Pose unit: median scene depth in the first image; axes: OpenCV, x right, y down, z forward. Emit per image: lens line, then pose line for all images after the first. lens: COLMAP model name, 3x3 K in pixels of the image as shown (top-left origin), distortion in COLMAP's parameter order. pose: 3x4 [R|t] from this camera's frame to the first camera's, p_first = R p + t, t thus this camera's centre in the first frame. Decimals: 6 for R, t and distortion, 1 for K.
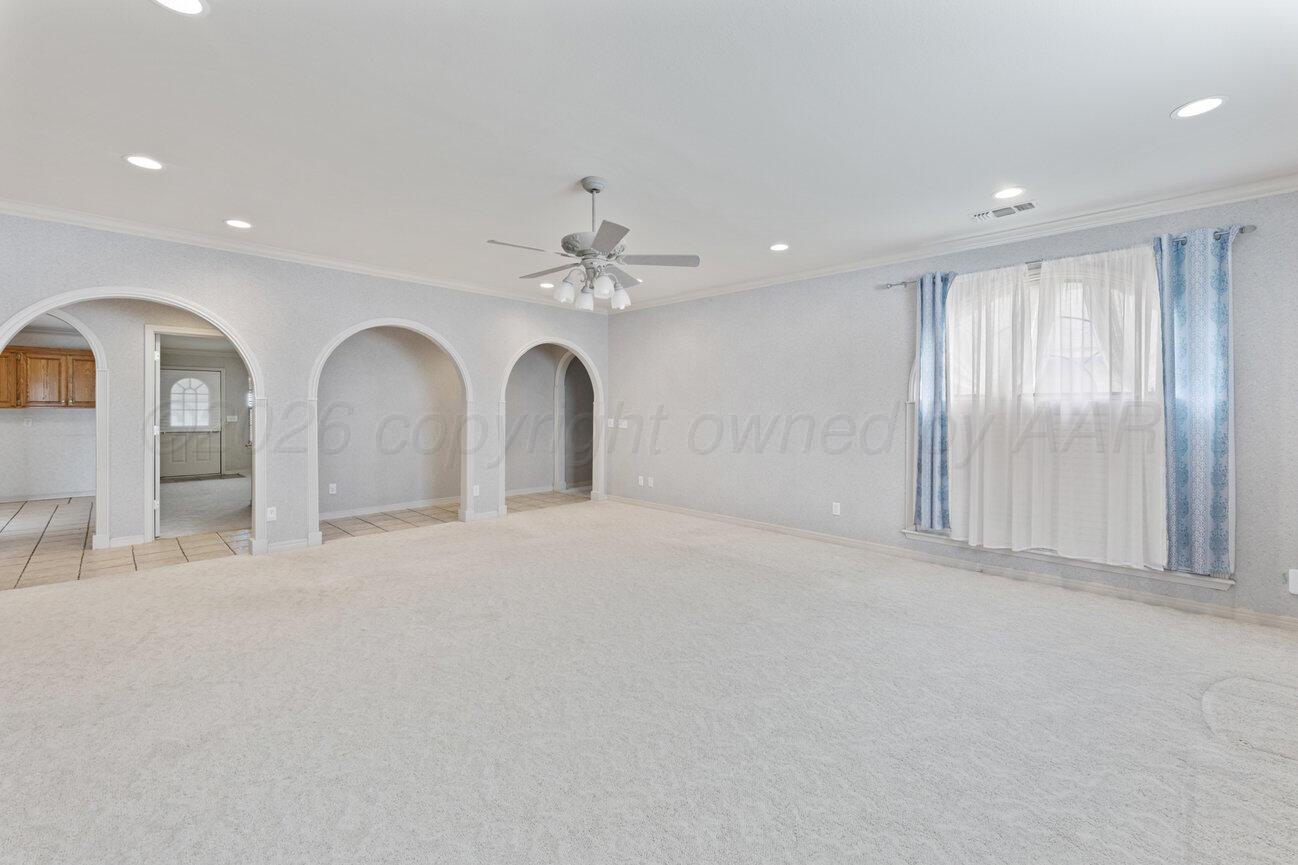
lens RADIAL K [[533.7, 0, 657.6], [0, 533.7, 412.1], [0, 0, 1]] dist [-0.000071, -0.000649]
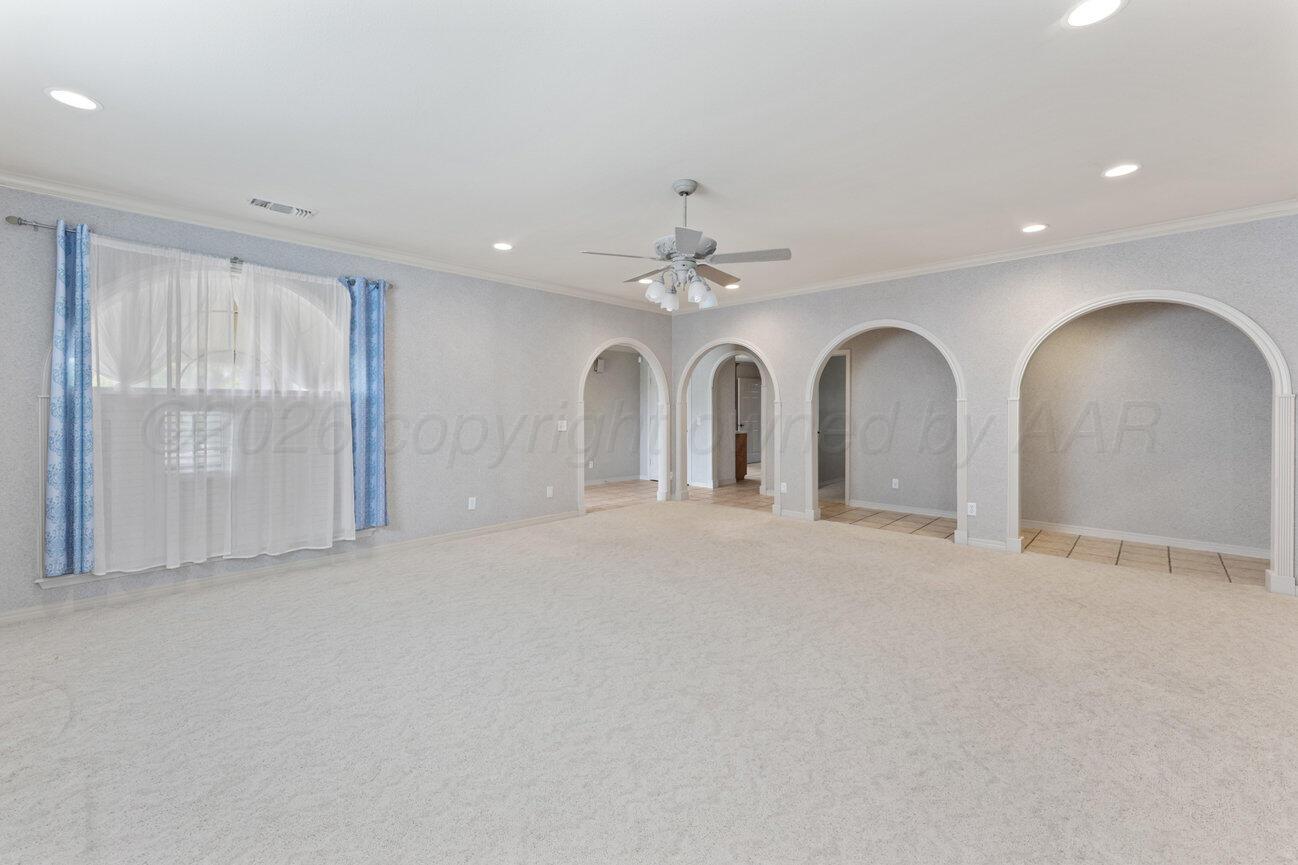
lens RADIAL K [[533.7, 0, 635.0], [0, 533.7, 413.2], [0, 0, 1]] dist [-0.000071, -0.000649]
pose [[-0.010370, 0.004359, -0.999937, 0.487897], [-0.003702, 0.999983, 0.004398, -0.001871], [0.999939, 0.003748, -0.010354, 0.499324]]
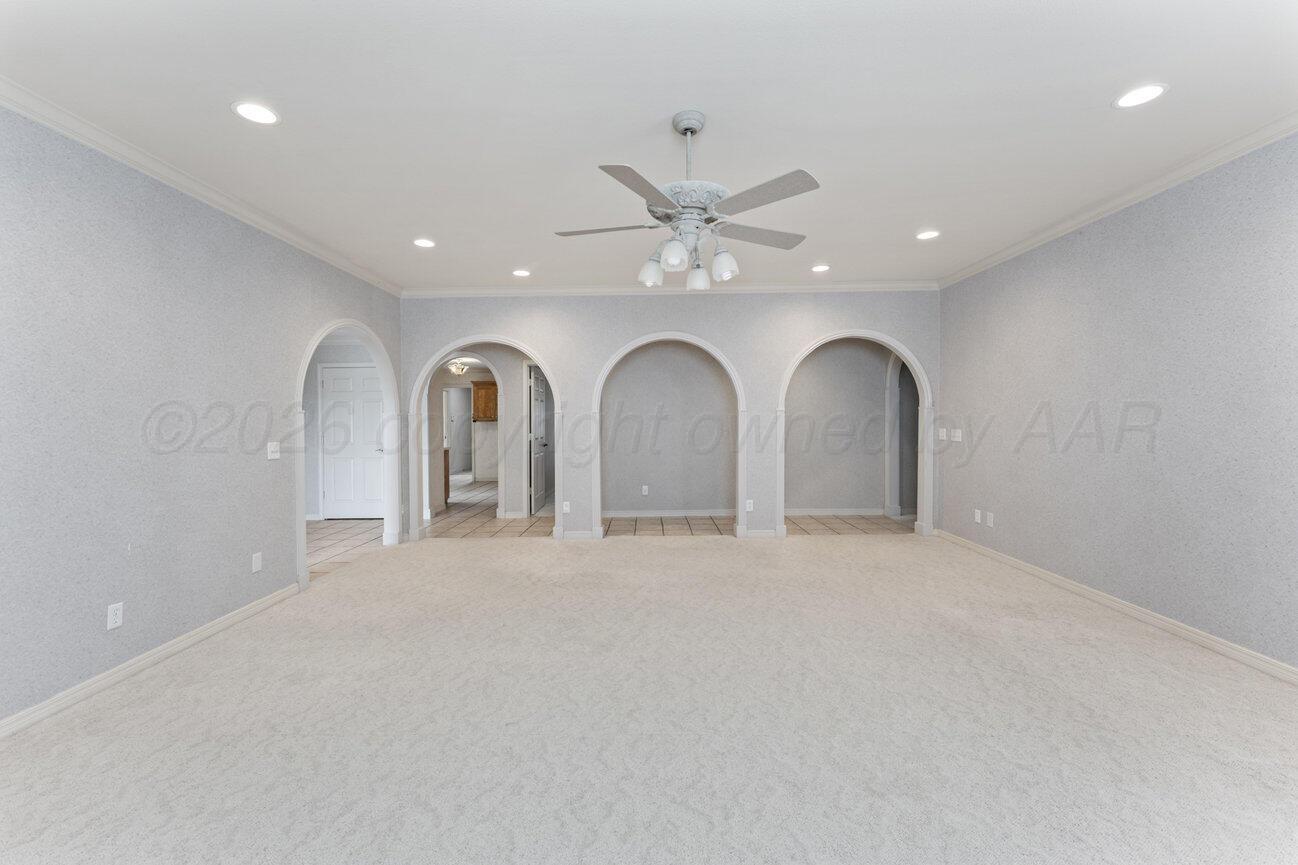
lens RADIAL K [[533.7, 0, 652.3], [0, 533.7, 422.5], [0, 0, 1]] dist [-0.000071, -0.000649]
pose [[0.681876, -0.007849, -0.731426, 0.229332], [0.011676, 0.999932, 0.000155, 0.000330], [0.731375, -0.008646, 0.681921, 0.247012]]
